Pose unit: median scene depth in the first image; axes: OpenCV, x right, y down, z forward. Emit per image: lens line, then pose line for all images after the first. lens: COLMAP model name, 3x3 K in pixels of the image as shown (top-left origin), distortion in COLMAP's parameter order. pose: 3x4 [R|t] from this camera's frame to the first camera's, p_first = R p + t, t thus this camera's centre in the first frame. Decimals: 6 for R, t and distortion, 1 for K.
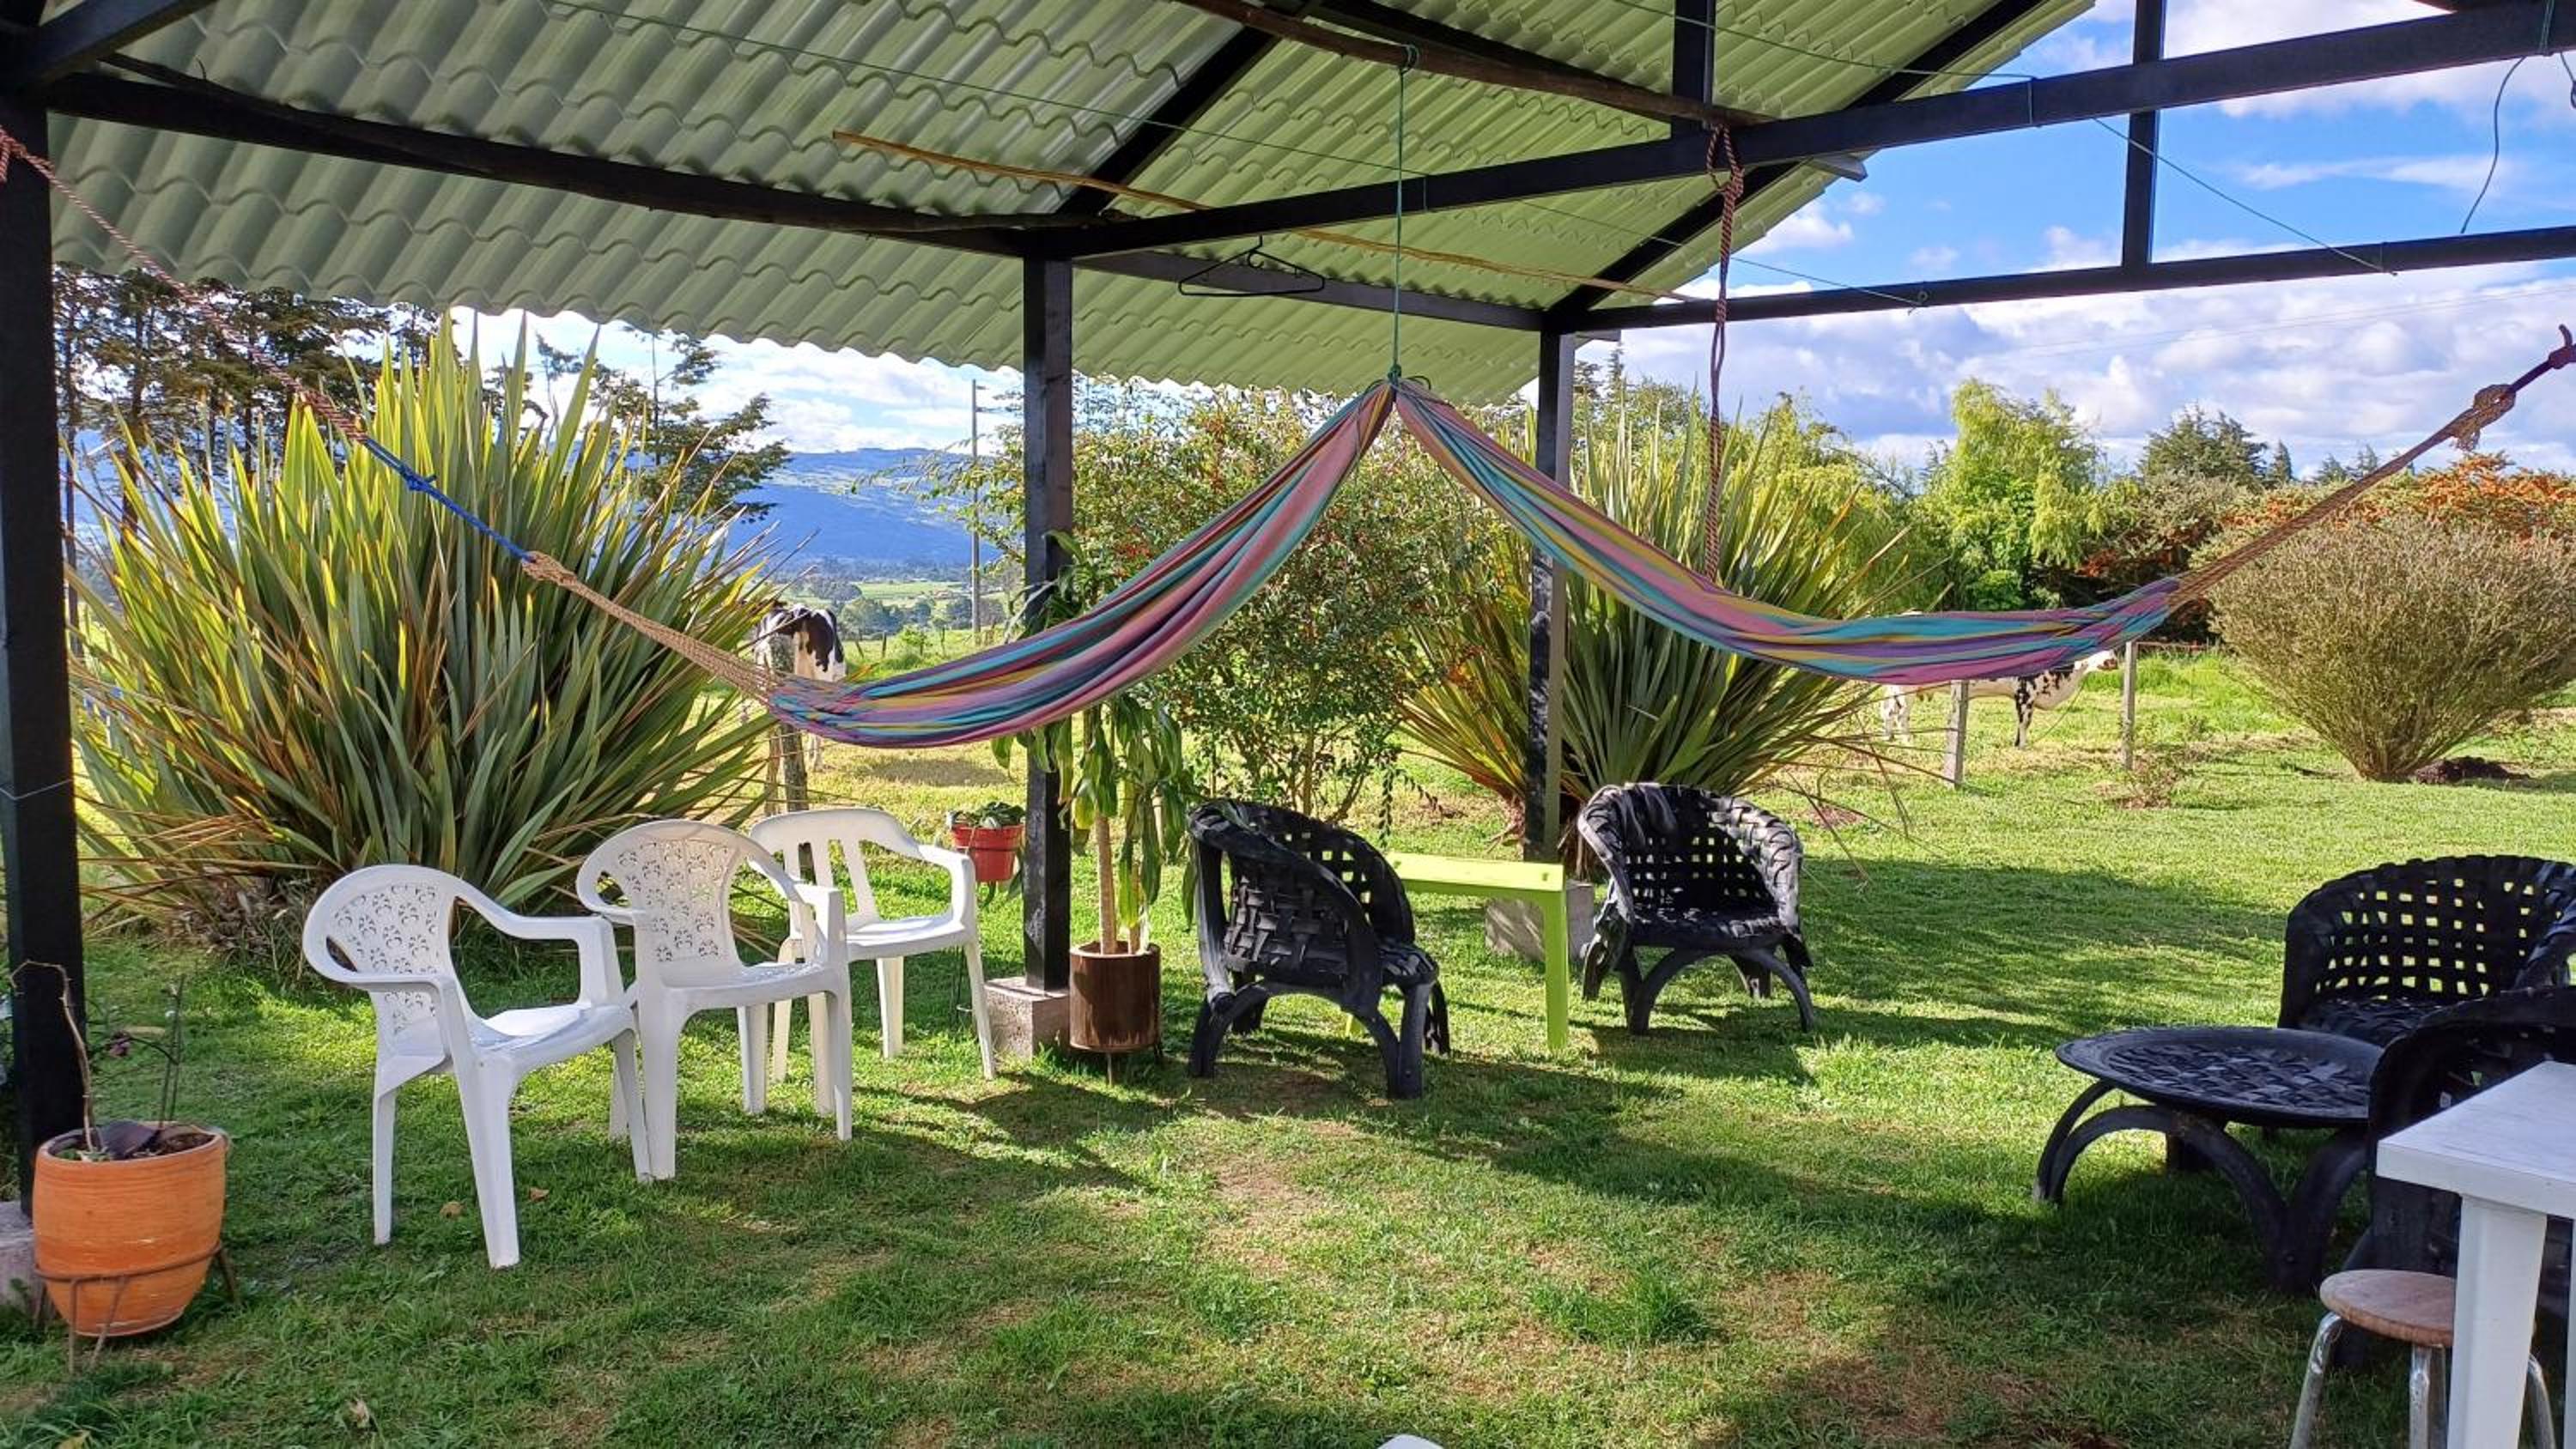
lens RADIAL K [[1806.2, 0, 1288.0], [0, 1806.2, 724.5], [0, 0, 1]] dist [0.047582, -0.003830]
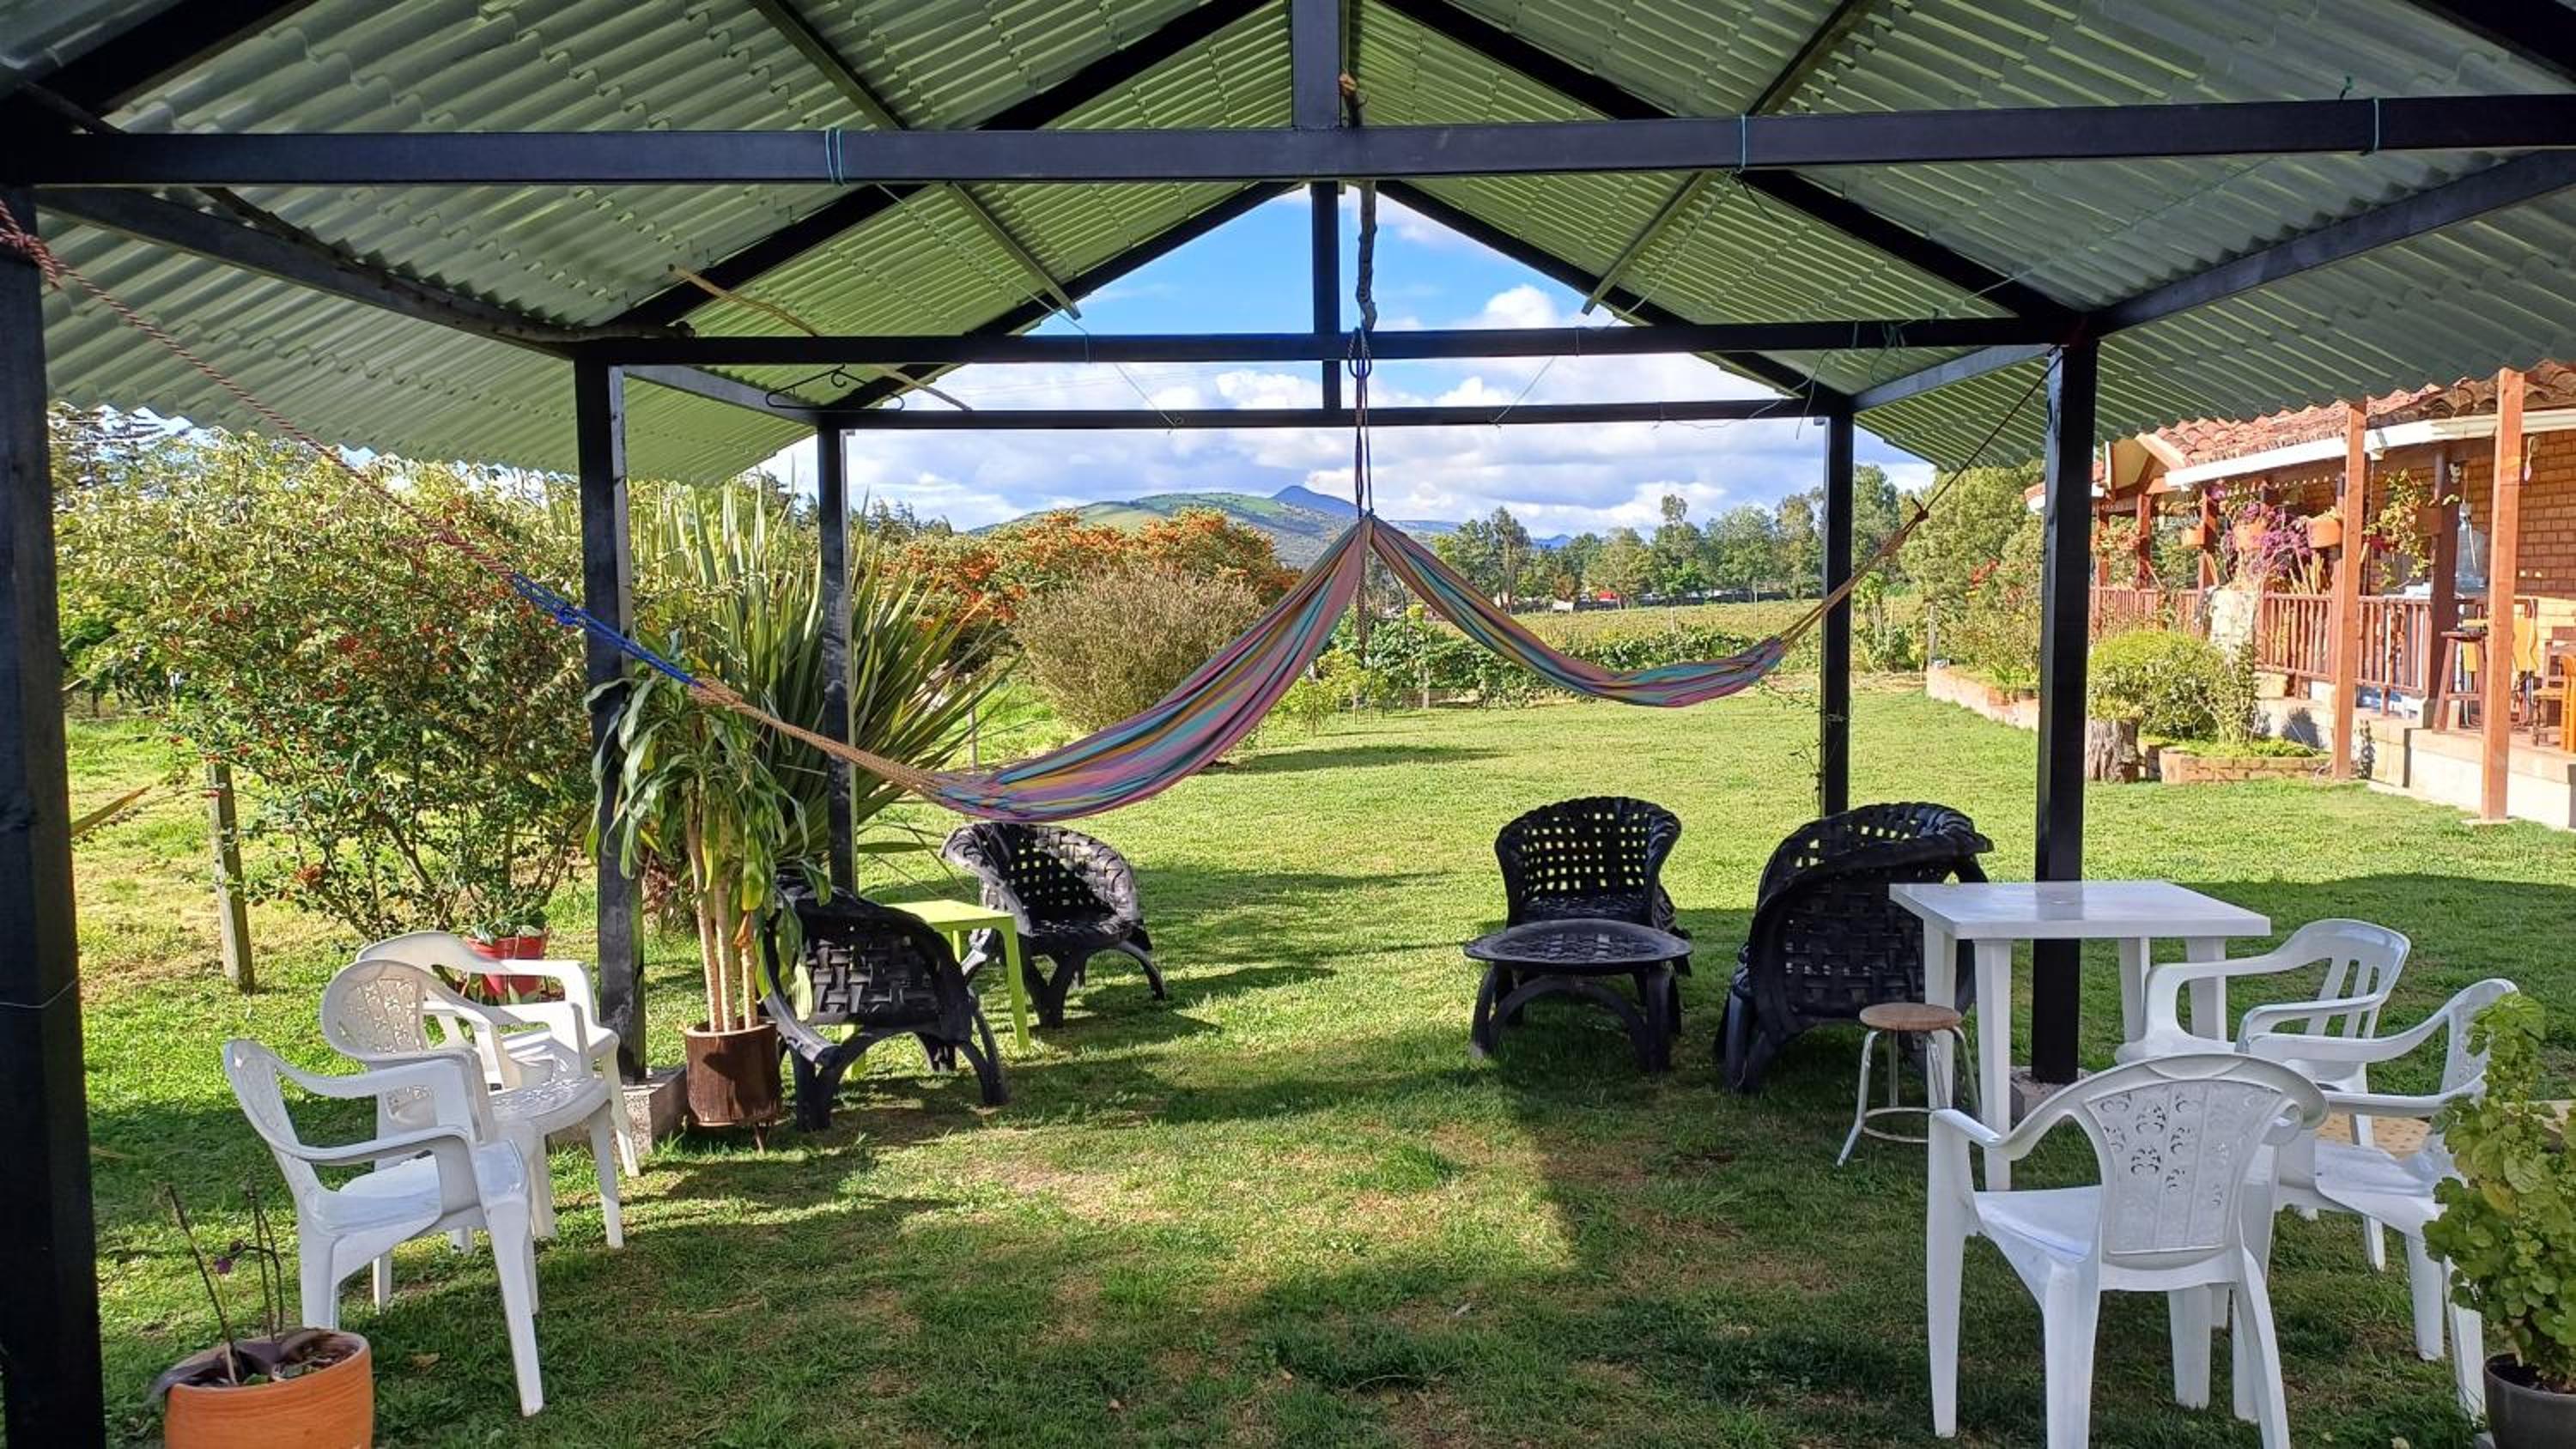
lens RADIAL K [[1806.2, 0, 1288.0], [0, 1806.2, 724.5], [0, 0, 1]] dist [0.047582, -0.003830]
pose [[0.752397, -0.075601, 0.654357, -0.538604], [0.092525, 0.995673, 0.008646, -0.028024], [-0.652179, 0.054039, 0.756136, -0.007626]]
